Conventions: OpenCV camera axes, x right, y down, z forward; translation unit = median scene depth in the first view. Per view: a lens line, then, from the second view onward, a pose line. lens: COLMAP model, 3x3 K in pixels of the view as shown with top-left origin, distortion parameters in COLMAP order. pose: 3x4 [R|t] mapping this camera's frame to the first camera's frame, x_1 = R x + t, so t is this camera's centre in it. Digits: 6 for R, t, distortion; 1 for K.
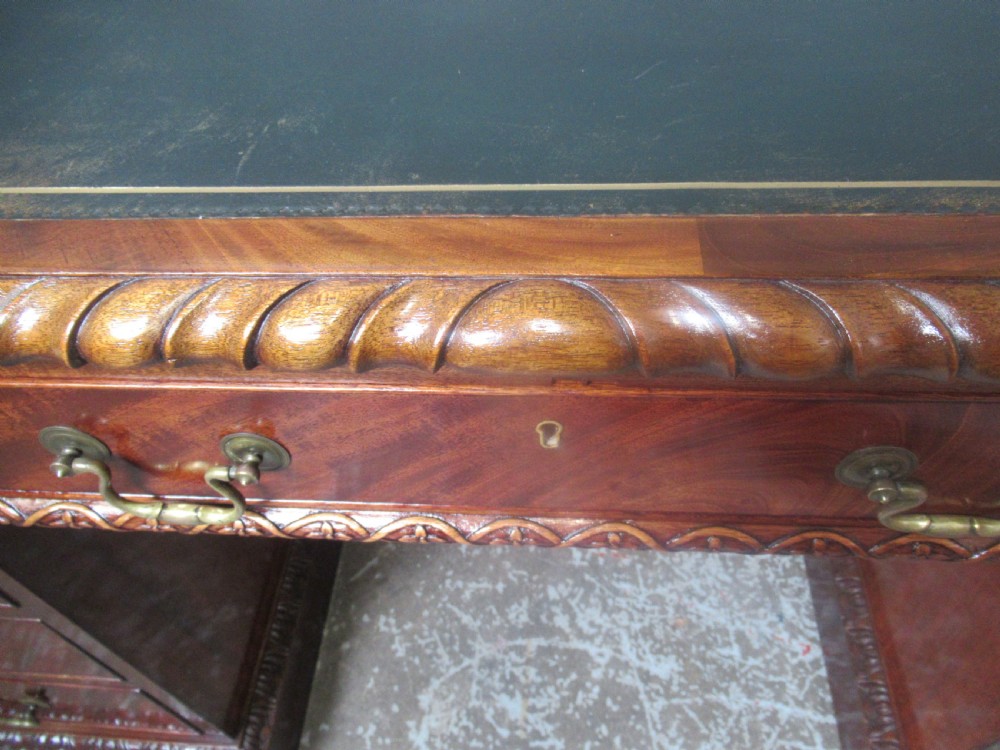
lens RADIAL K [[752.0, 0, 485.3], [0, 752.0, 384.7], [0, 0, 1]] dist [-0.013031, 0.011270]
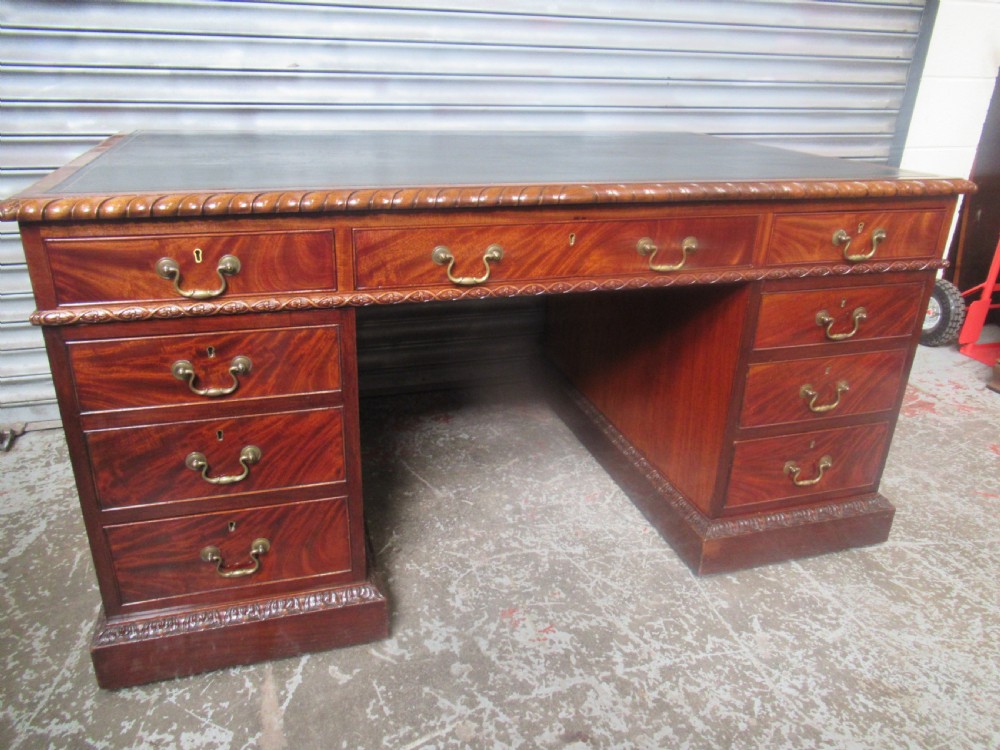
lens RADIAL K [[752.0, 0, 488.9], [0, 752.0, 379.1], [0, 0, 1]] dist [-0.013031, 0.011270]
pose [[0.927371, -0.048910, 0.370931, -0.573648], [0.220462, 0.872455, -0.436141, 0.736510], [-0.302289, 0.486241, 0.819872, -0.550872]]
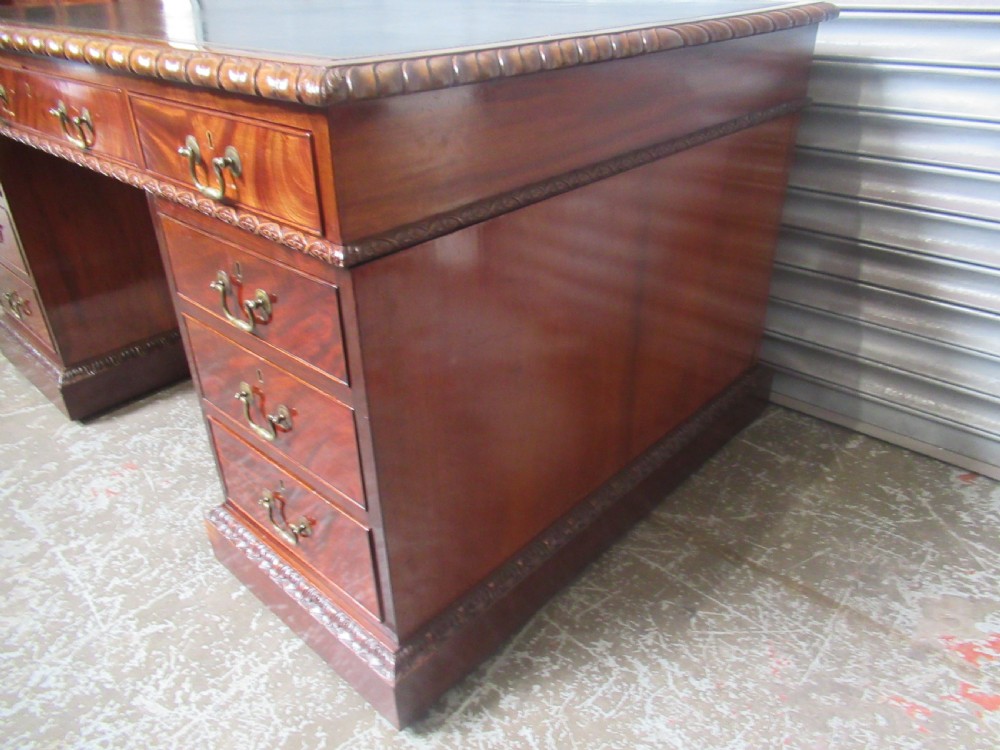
lens RADIAL K [[752.0, 0, 476.3], [0, 752.0, 350.5], [0, 0, 1]] dist [-0.013031, 0.011270]
pose [[0.772682, 0.342993, -0.534152, 1.345592], [-0.510776, 0.835566, -0.202328, 0.234335], [0.376923, 0.429167, 0.820820, -0.225666]]
